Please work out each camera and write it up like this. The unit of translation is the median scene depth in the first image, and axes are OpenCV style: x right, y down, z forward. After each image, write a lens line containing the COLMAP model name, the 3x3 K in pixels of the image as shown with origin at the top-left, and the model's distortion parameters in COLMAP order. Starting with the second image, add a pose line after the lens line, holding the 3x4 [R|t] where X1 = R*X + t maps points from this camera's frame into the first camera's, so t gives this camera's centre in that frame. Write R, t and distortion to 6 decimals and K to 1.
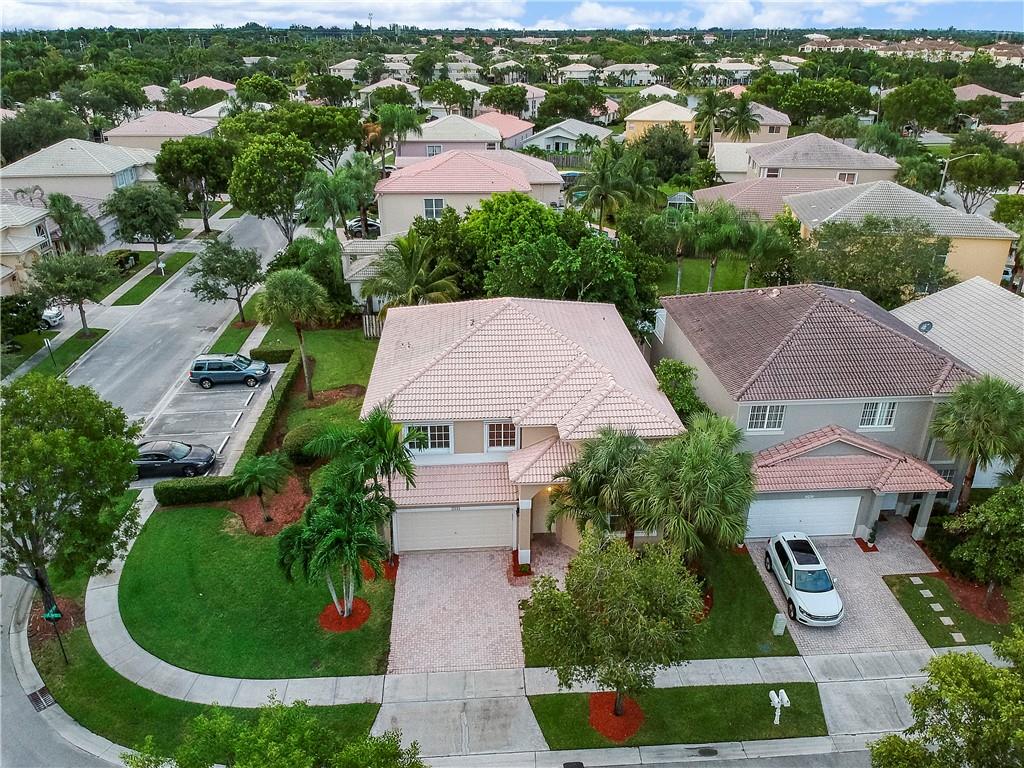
lens RADIAL K [[687.3, 0, 514.0], [0, 687.3, 413.2], [0, 0, 1]] dist [0.102347, -0.161239]
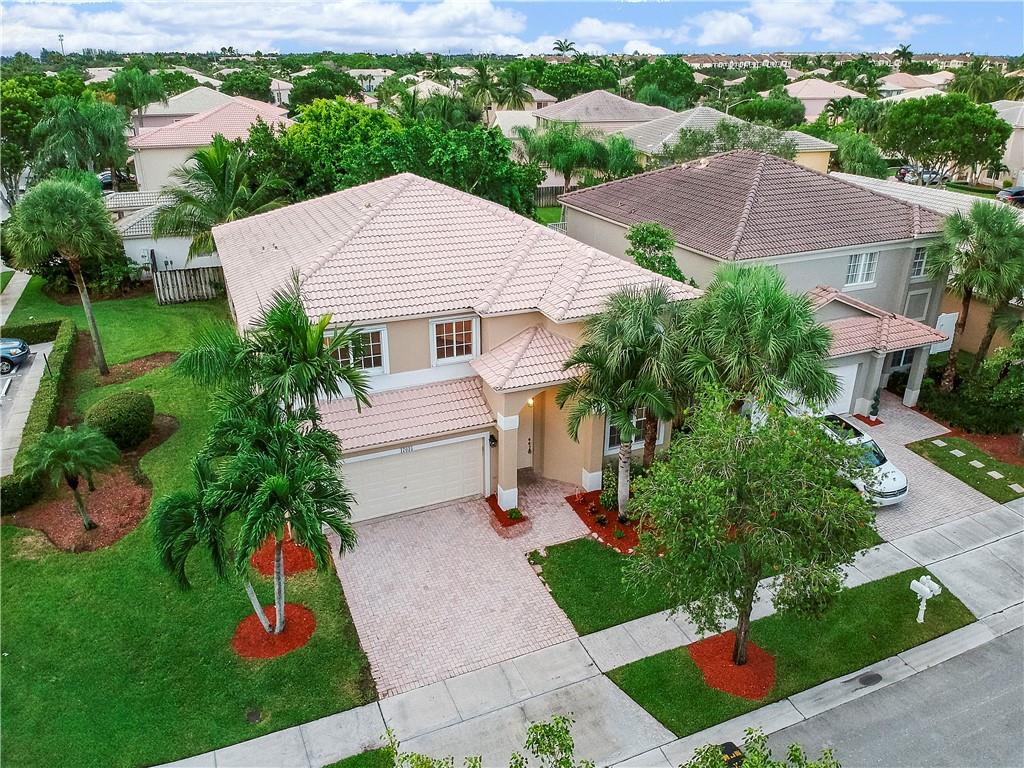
lens RADIAL K [[687.3, 0, 514.0], [0, 687.3, 413.2], [0, 0, 1]] dist [0.102347, -0.161239]
pose [[0.942318, -0.138771, 0.304596, -0.190041], [0.142887, 0.989699, 0.008853, 0.112539], [-0.302687, 0.035180, 0.952441, 0.305082]]
